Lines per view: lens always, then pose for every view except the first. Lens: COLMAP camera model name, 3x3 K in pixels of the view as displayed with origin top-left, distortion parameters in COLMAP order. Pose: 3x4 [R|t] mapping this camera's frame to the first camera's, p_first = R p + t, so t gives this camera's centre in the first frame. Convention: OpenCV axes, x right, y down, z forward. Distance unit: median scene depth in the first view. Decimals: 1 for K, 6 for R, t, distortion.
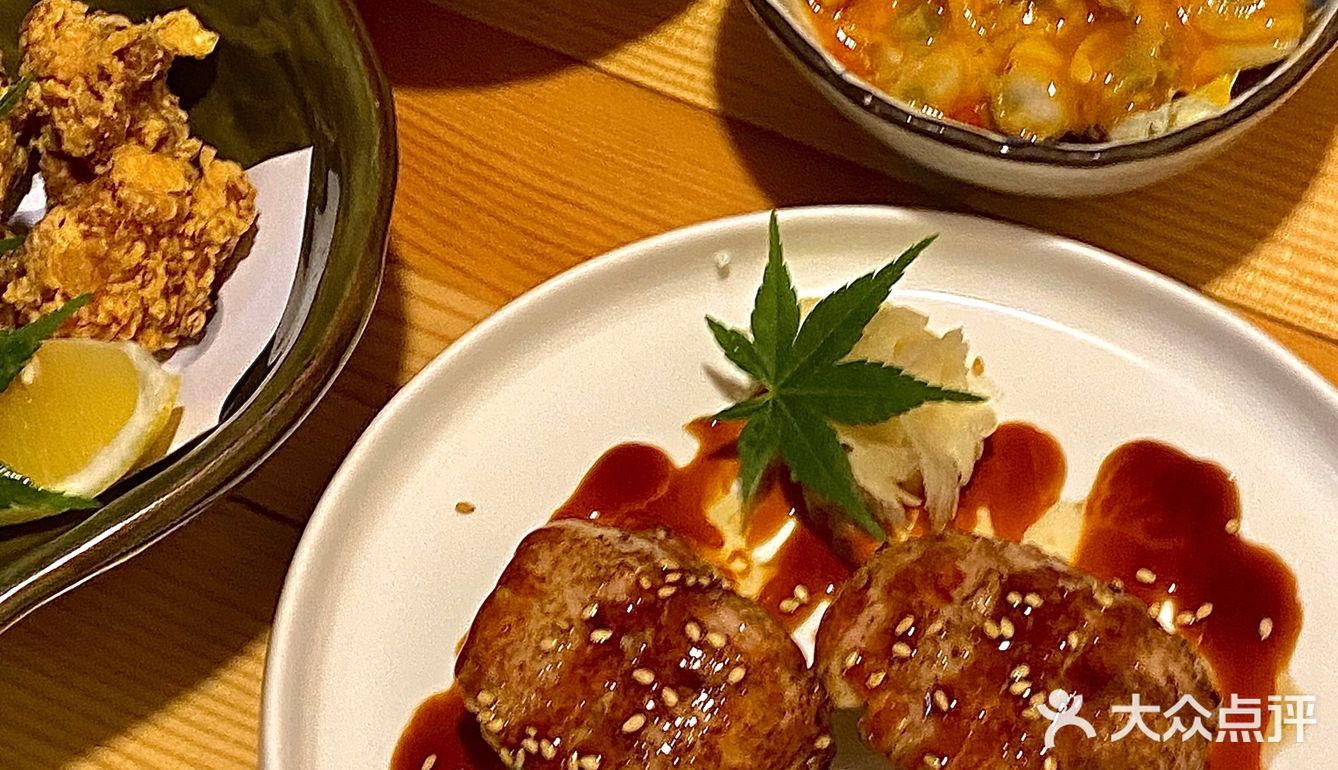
lens RADIAL K [[2741.8, 0, 666.9], [0, 2741.8, 213.6], [0, 0, 1]] dist [0.228877, -0.037551]
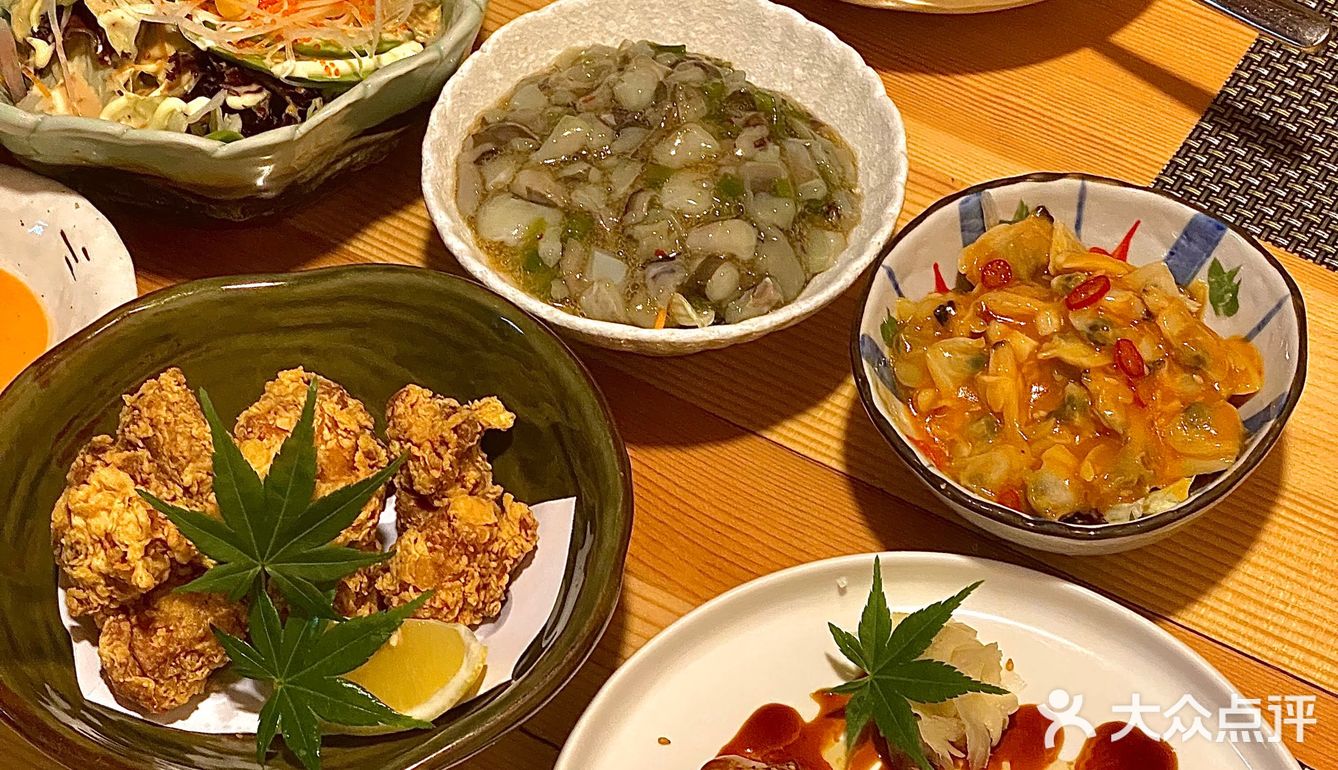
lens RADIAL K [[2656.6, 0, 694.2], [0, 2656.6, 359.5], [0, 0, 1]] dist [0.138951, 0.547645]
pose [[0.997808, 0.051708, -0.041291, -0.006809], [-0.052495, 0.998455, -0.018209, -0.076635], [0.040286, 0.020336, 0.998981, -0.468567]]
